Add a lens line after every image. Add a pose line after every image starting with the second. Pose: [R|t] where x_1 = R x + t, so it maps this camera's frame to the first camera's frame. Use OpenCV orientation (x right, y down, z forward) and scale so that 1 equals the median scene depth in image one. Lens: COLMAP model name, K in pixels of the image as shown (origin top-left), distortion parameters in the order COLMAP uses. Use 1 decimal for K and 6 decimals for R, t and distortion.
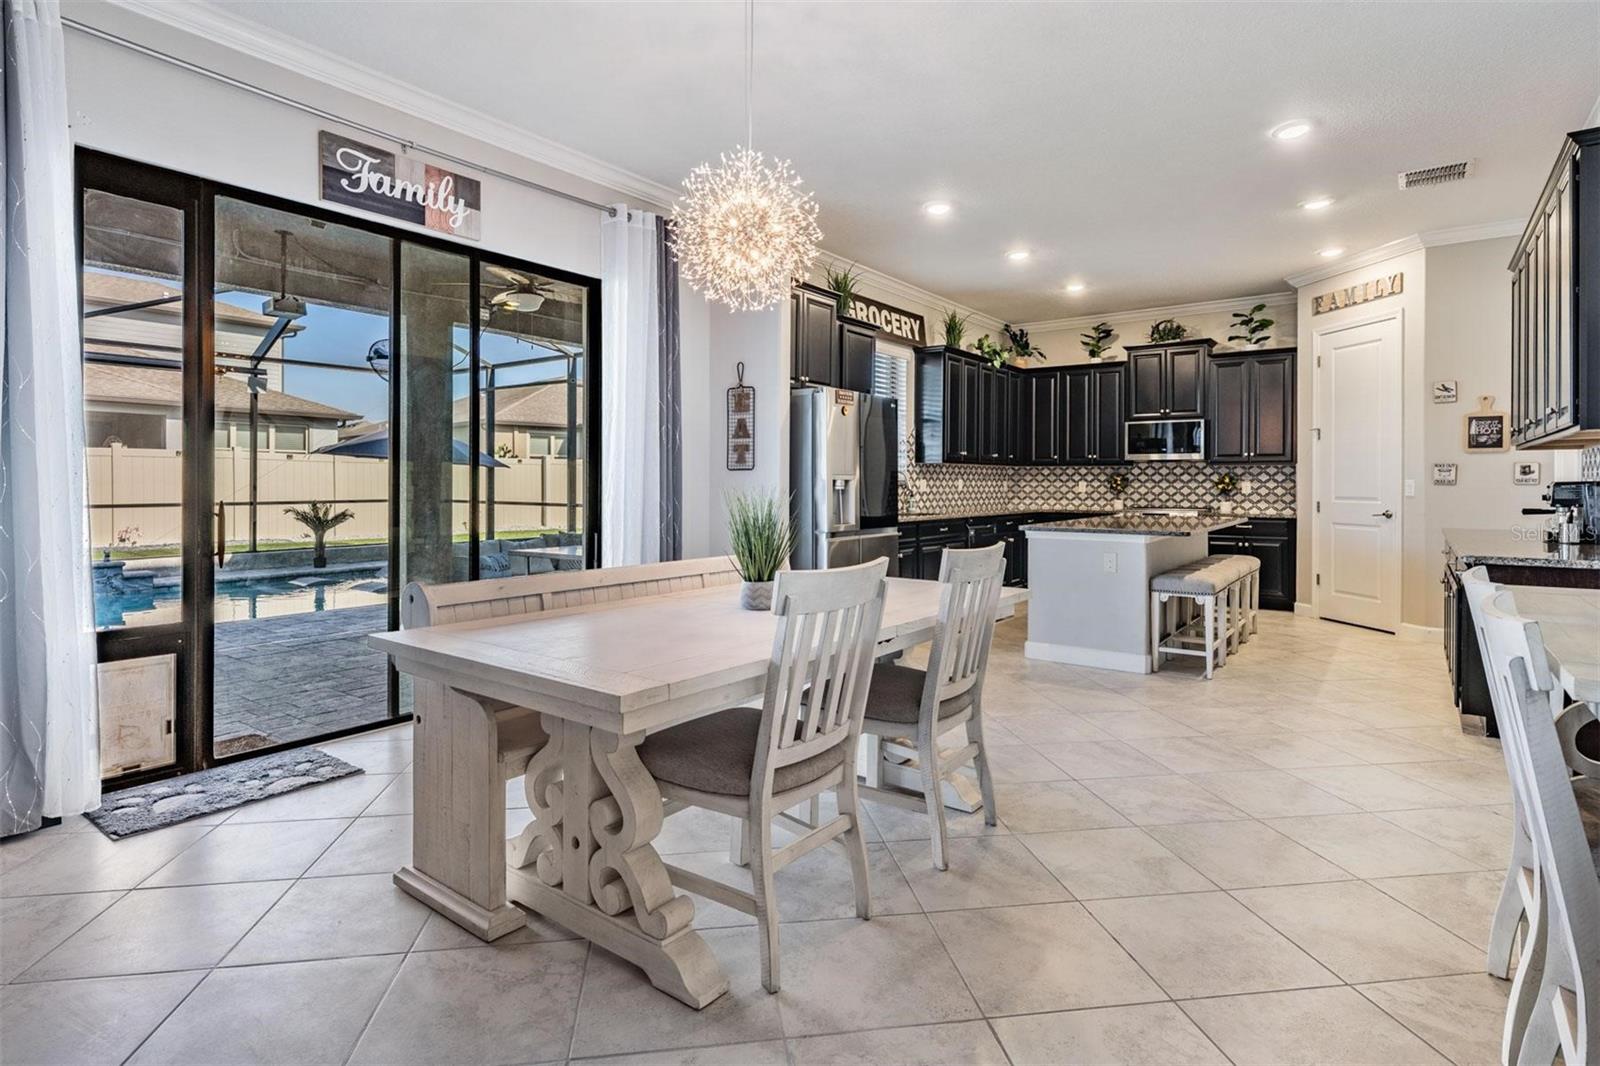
lens RADIAL K [[809.8, 0, 796.5], [0, 809.8, 489.6], [0, 0, 1]] dist [-0.000261, 0.000193]
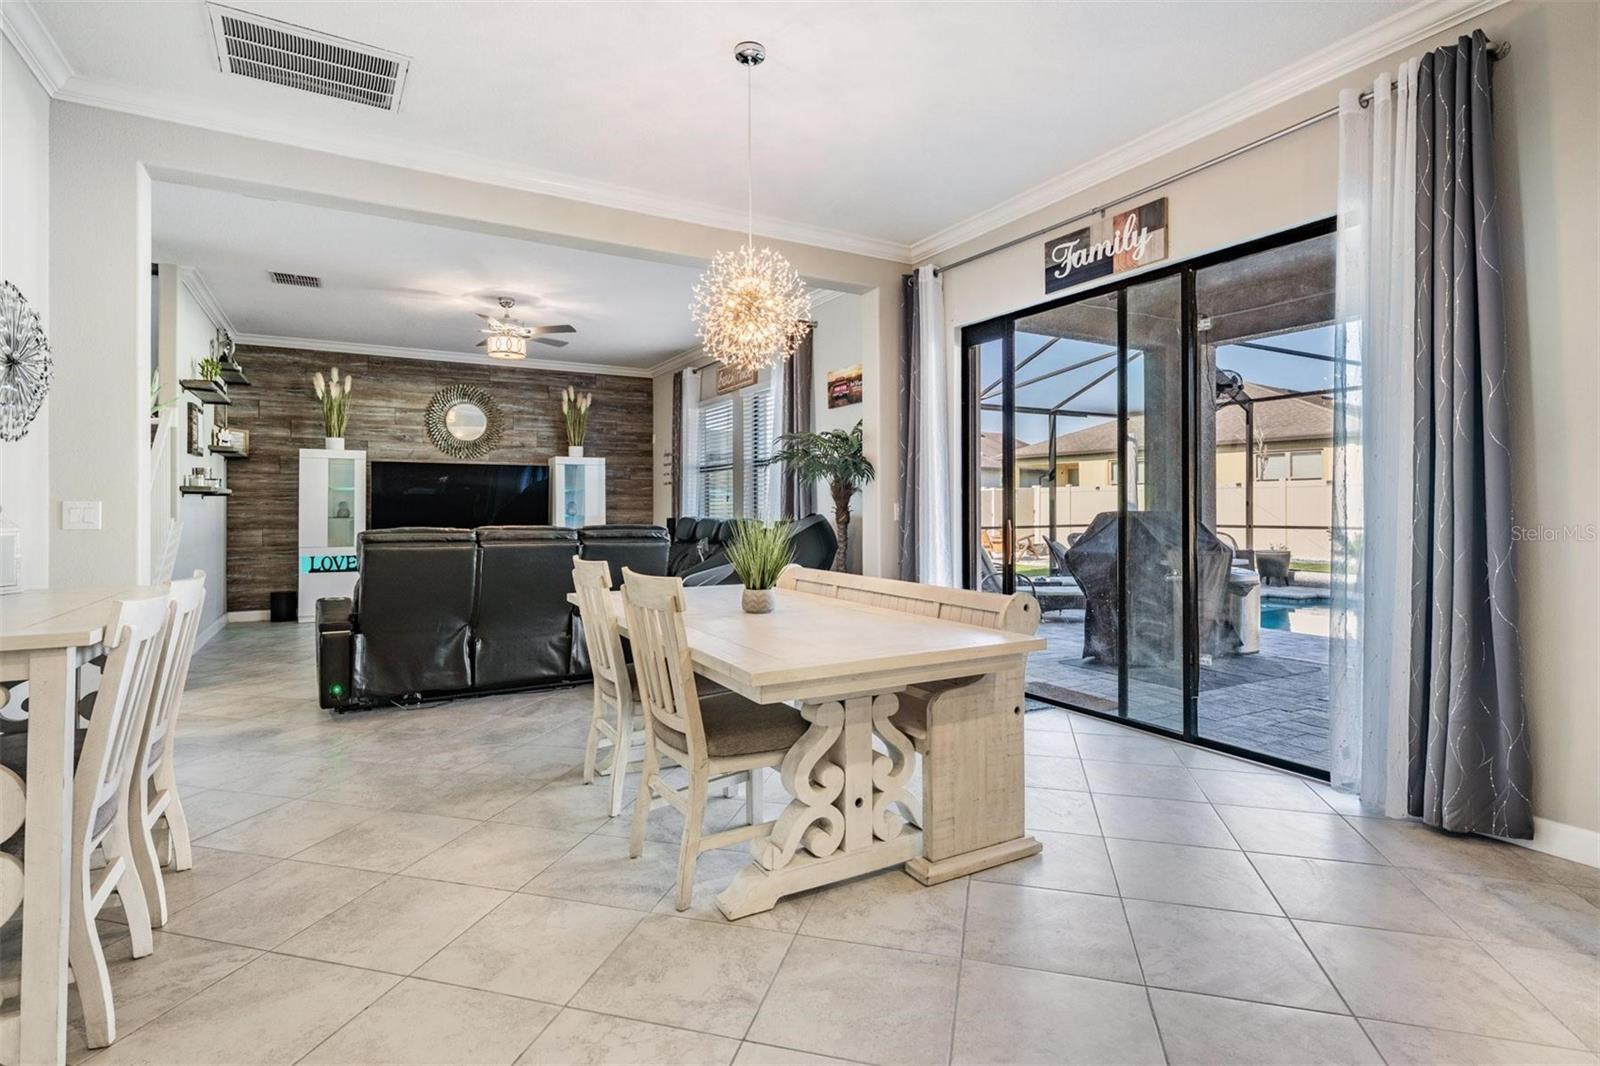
lens RADIAL K [[774.2, 0, 795.4], [0, 774.2, 502.5], [0, 0, 1]] dist [0.000208, -0.000060]
pose [[-0.391929, -0.007039, -0.919969, 0.725883], [-0.004544, 0.999973, -0.005715, -0.007772], [0.919984, 0.001941, -0.391950, 1.094699]]
